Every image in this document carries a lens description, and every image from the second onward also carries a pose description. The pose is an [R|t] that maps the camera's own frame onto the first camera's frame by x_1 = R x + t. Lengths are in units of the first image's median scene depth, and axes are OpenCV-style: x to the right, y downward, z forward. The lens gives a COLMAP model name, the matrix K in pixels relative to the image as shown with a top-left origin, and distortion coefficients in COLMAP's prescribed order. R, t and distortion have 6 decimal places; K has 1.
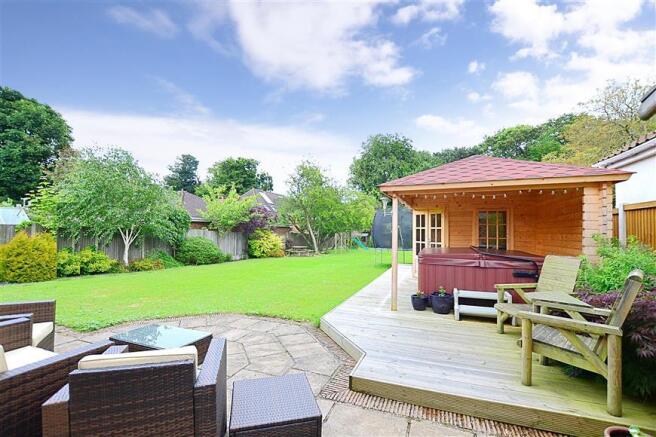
lens RADIAL K [[293.1, 0, 327.7], [0, 293.1, 226.0], [0, 0, 1]] dist [-0.023892, 0.000068]
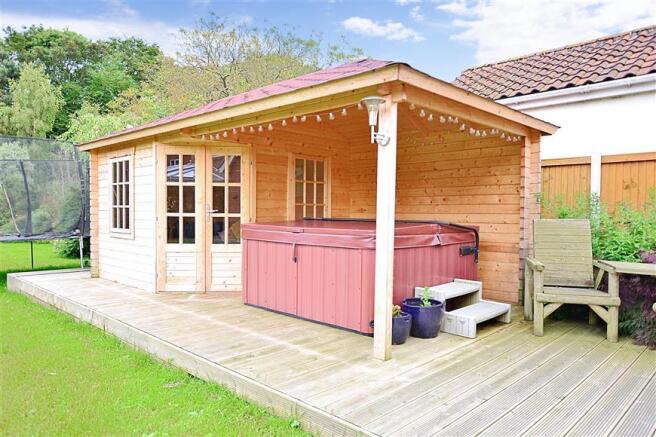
lens RADIAL K [[463.8, 0, 328.0], [0, 463.8, 218.5], [0, 0, 1]] dist [0.031980, 0.000299]
pose [[0.375539, -0.020544, 0.926579, -0.125542], [-0.018806, 0.999380, 0.029780, 0.016429], [-0.926616, -0.028609, 0.374920, 0.226035]]
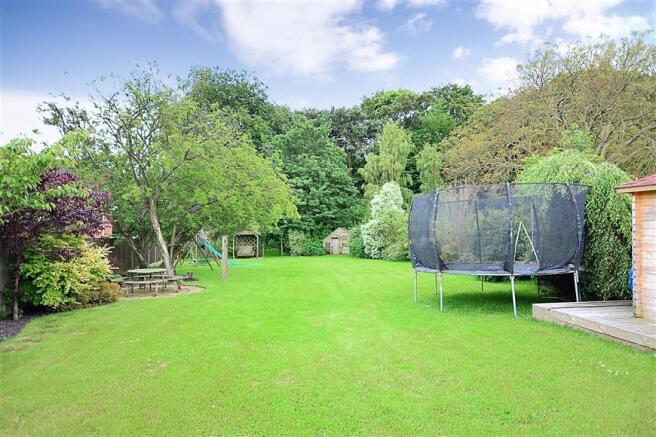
lens RADIAL K [[416.7, 0, 328.0], [0, 416.7, 218.5], [0, 0, 1]] dist [-0.000613, -0.000102]
pose [[0.832734, -0.001864, 0.553671, -0.240648], [0.005001, 0.999979, -0.004155, -0.000983], [-0.553651, 0.006229, 0.832725, 0.388213]]
